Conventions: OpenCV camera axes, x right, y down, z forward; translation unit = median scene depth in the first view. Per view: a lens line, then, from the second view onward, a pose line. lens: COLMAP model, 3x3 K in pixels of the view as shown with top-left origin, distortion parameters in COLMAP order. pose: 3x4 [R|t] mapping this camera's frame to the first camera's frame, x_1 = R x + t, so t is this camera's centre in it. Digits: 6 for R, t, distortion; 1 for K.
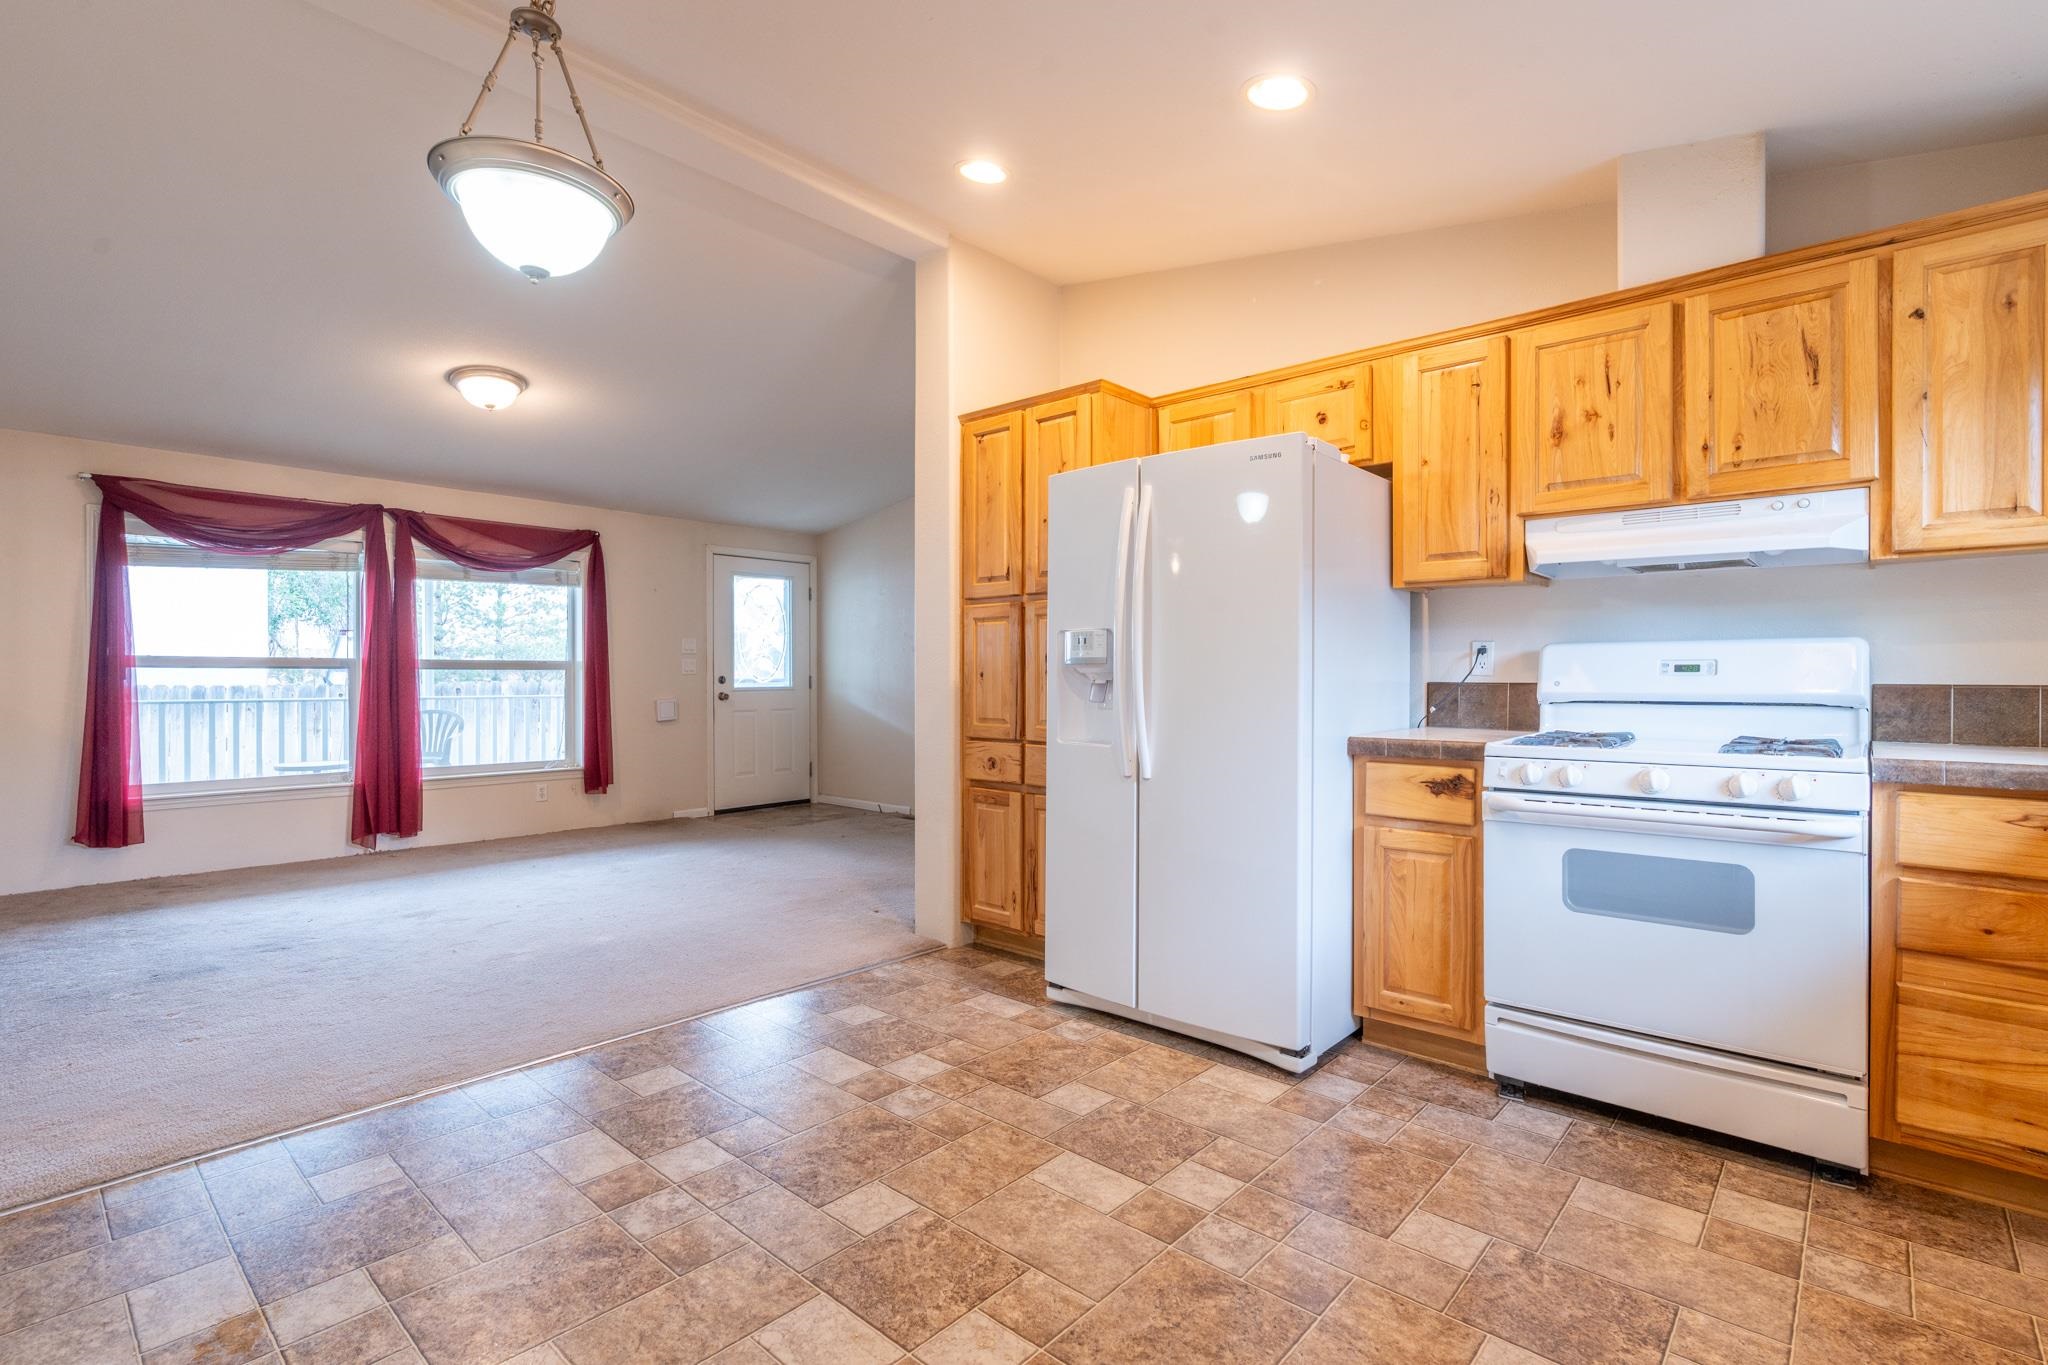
lens RADIAL K [[953.4, 0, 1030.3], [0, 953.4, 679.2], [0, 0, 1]] dist [0.017978, -0.000116]
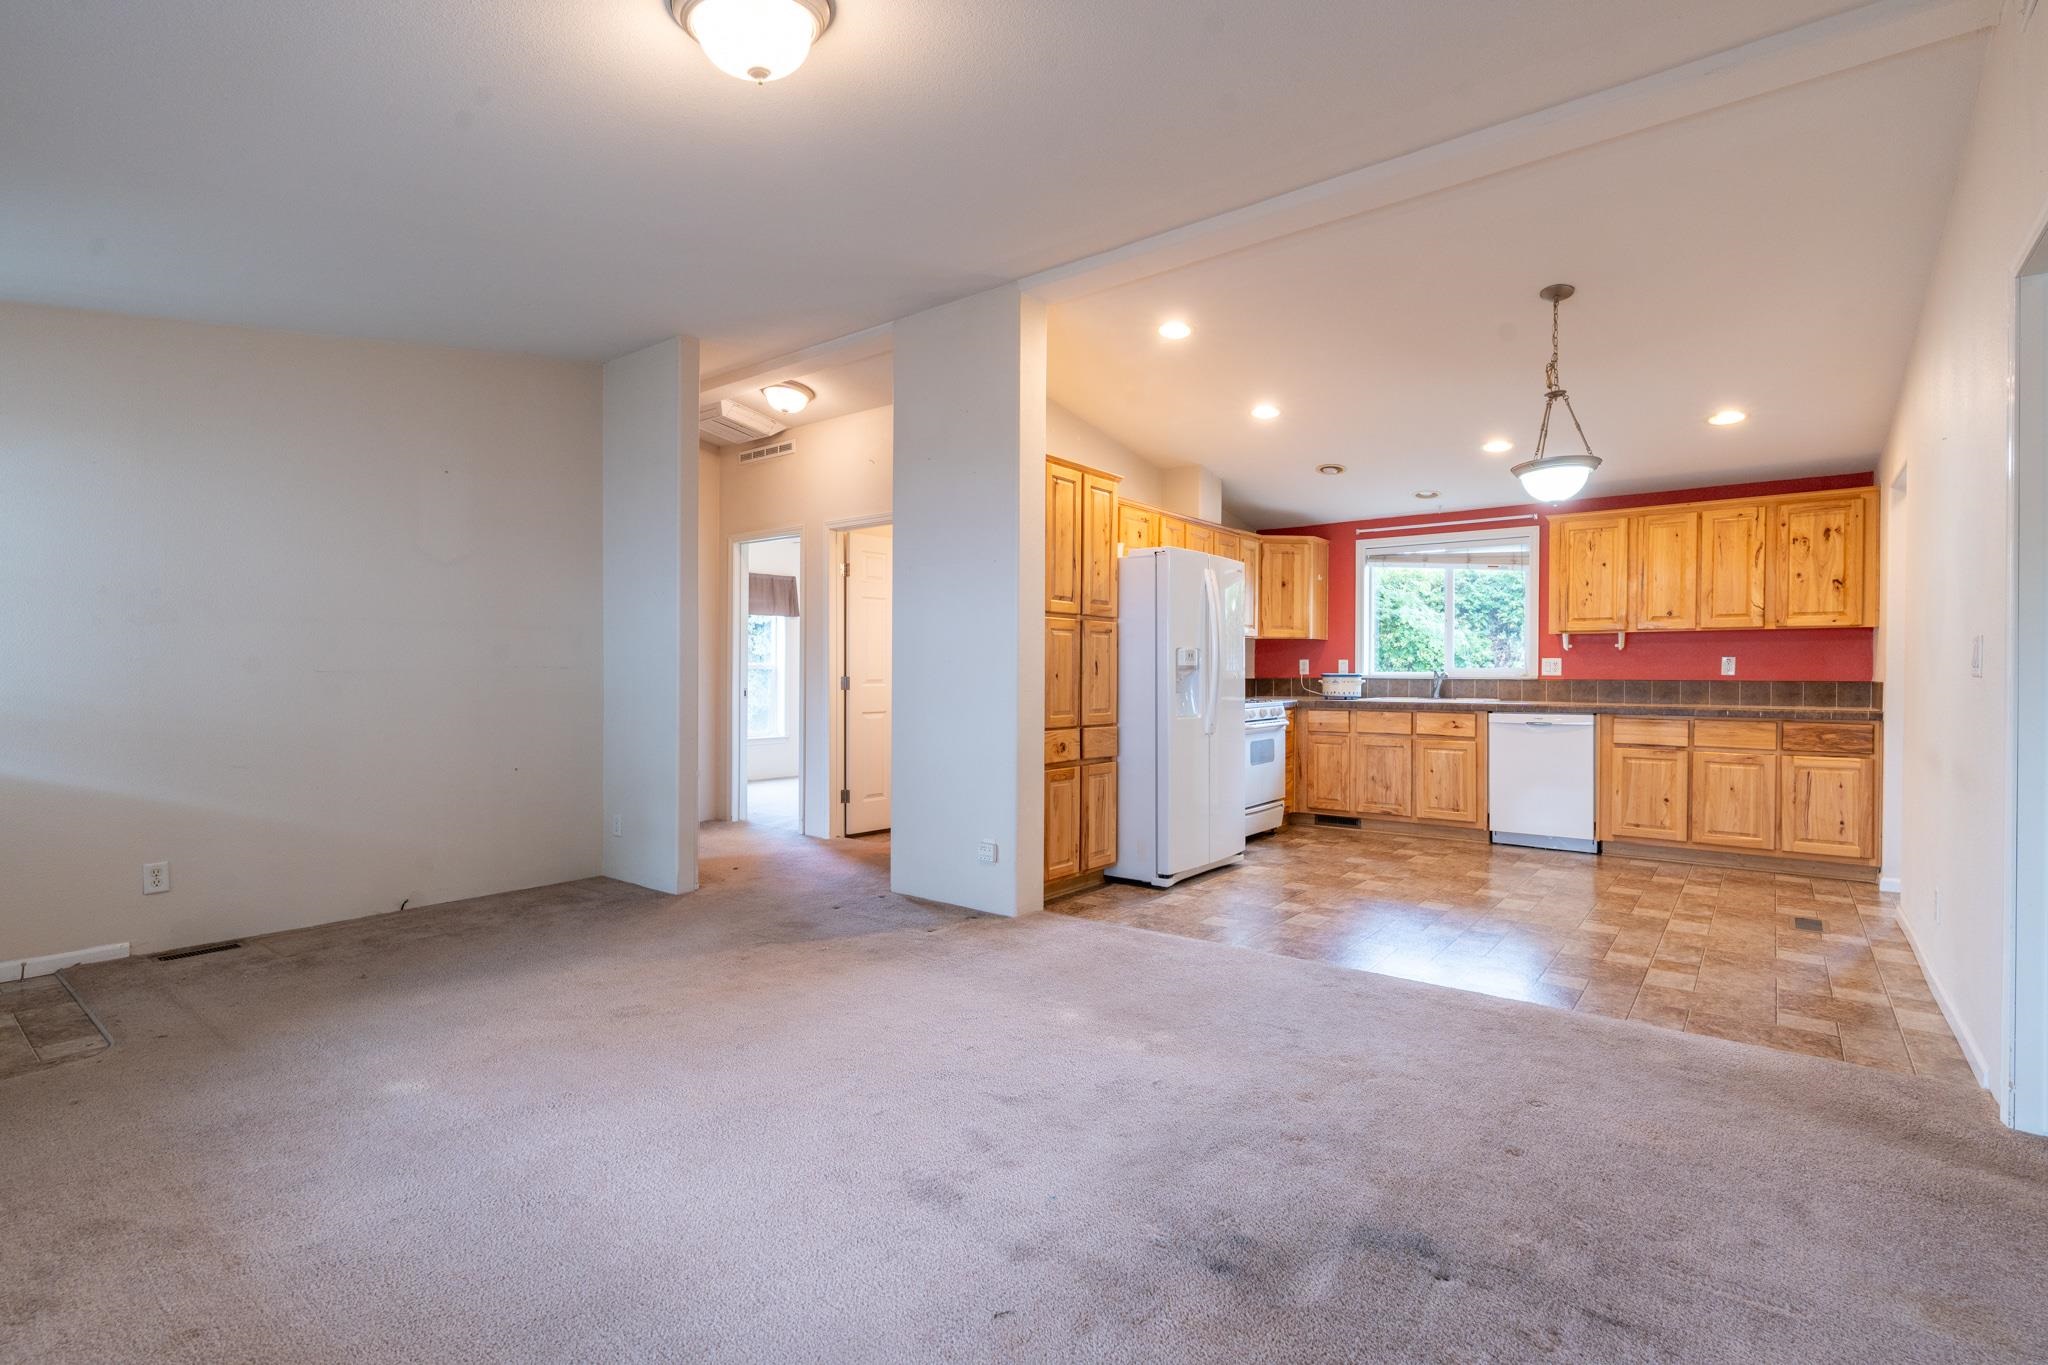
lens RADIAL K [[940.7, 0, 1028.0], [0, 940.7, 679.3], [0, 0, 1]] dist [-0.002416, 0.001433]
pose [[-0.049370, -0.009425, 0.998736, -1.765885], [-0.002453, 0.999954, 0.009315, -0.015738], [-0.998778, -0.001990, -0.049391, 1.553734]]
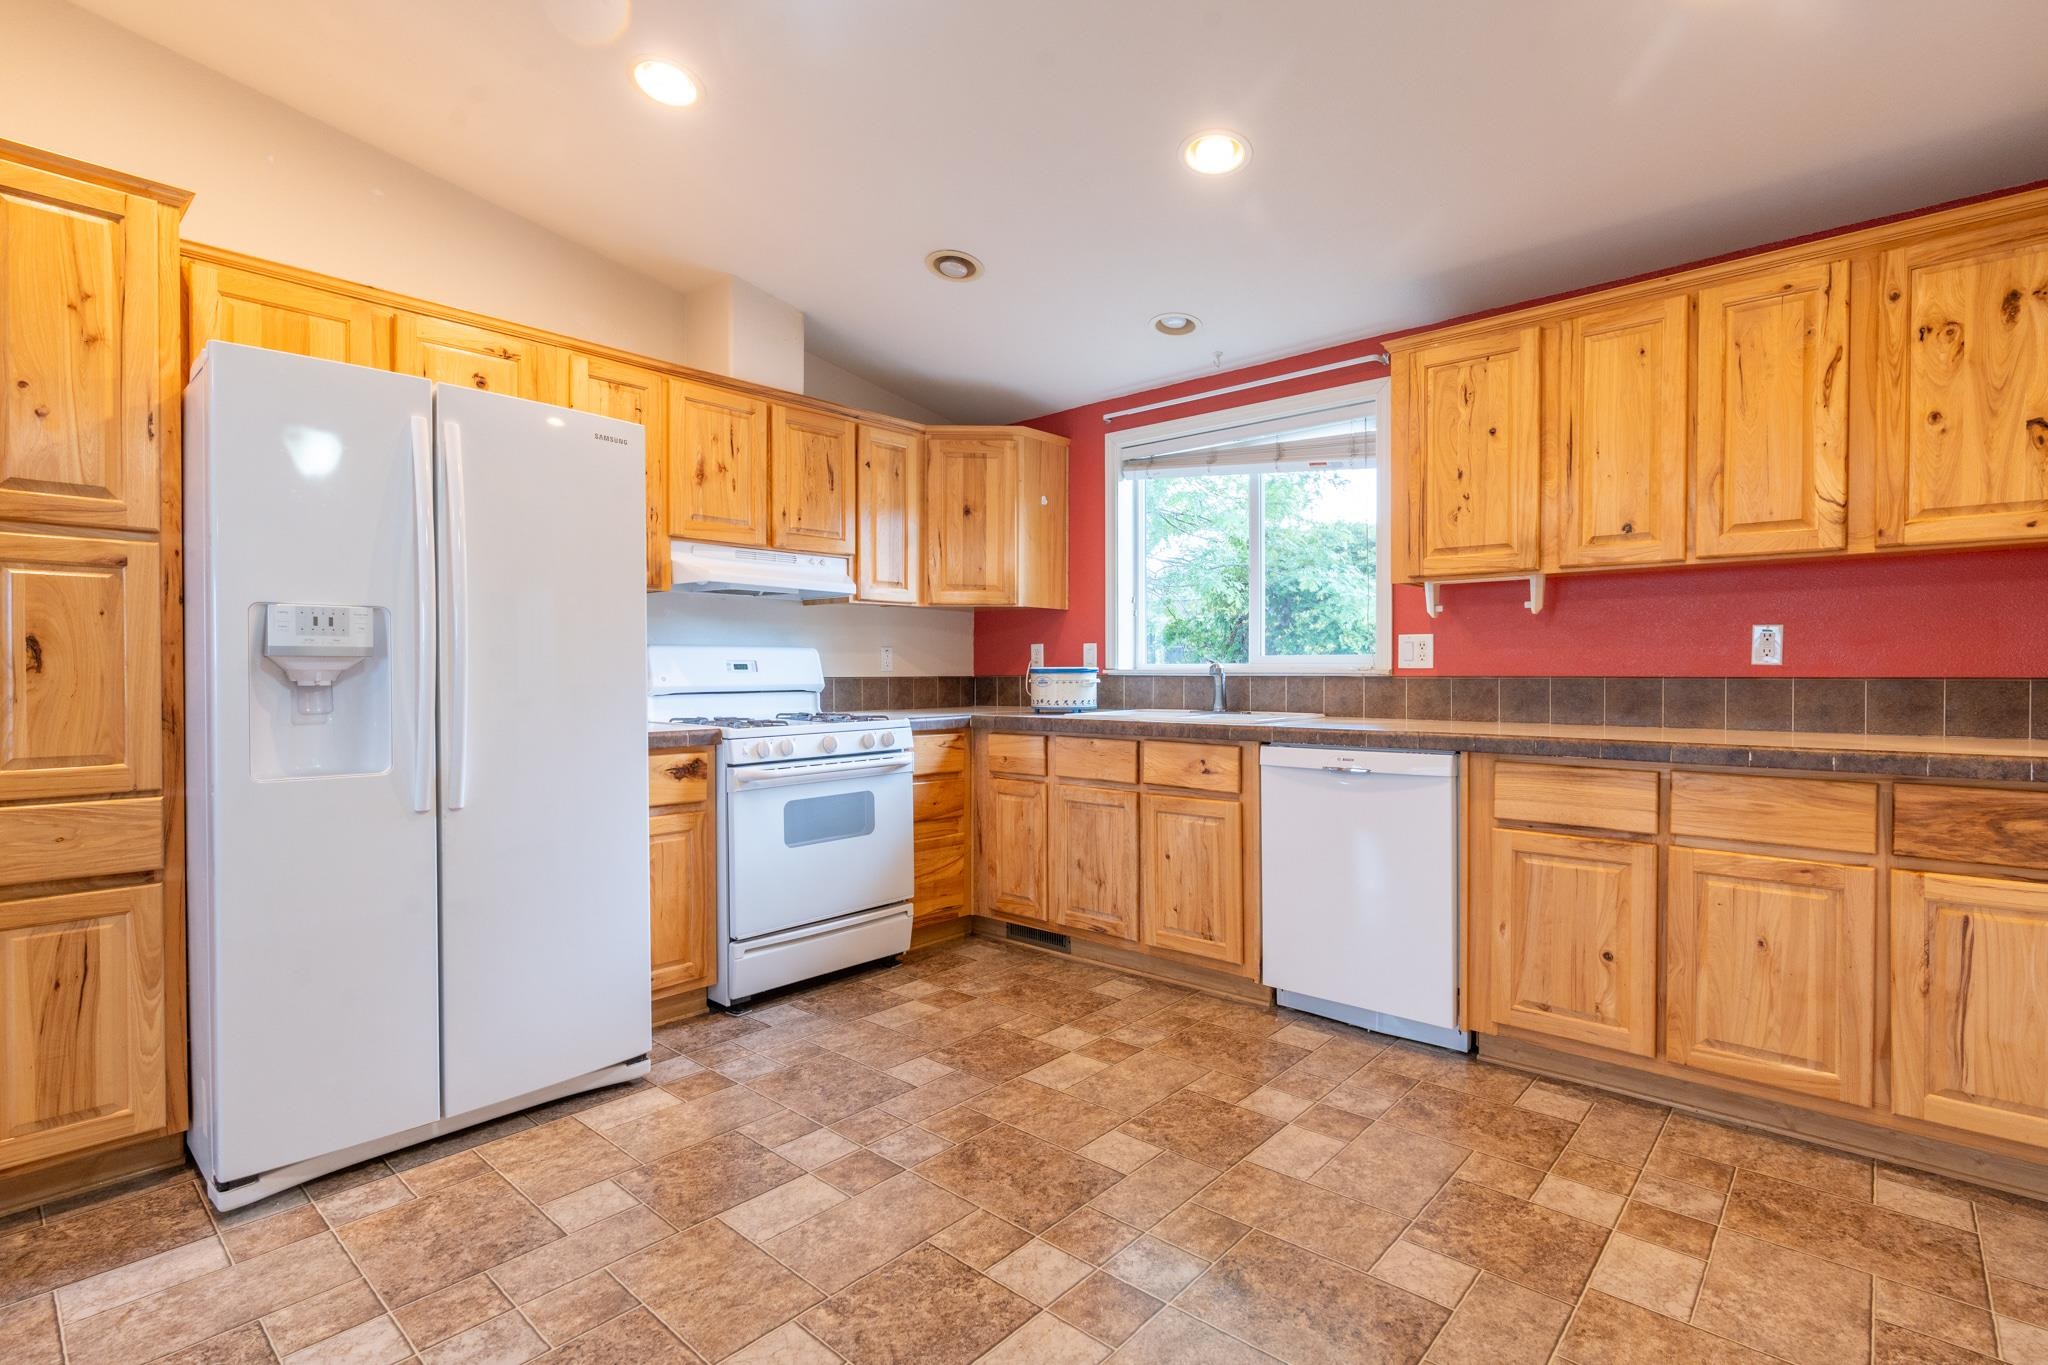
lens RADIAL K [[947.5, 0, 1027.2], [0, 947.5, 678.4], [0, 0, 1]] dist [-0.003533, 0.001048]
pose [[0.022243, -0.010664, 0.999696, -0.668199], [0.002885, 0.999940, 0.010603, -0.007573], [-0.999748, 0.002648, 0.022272, 0.569712]]
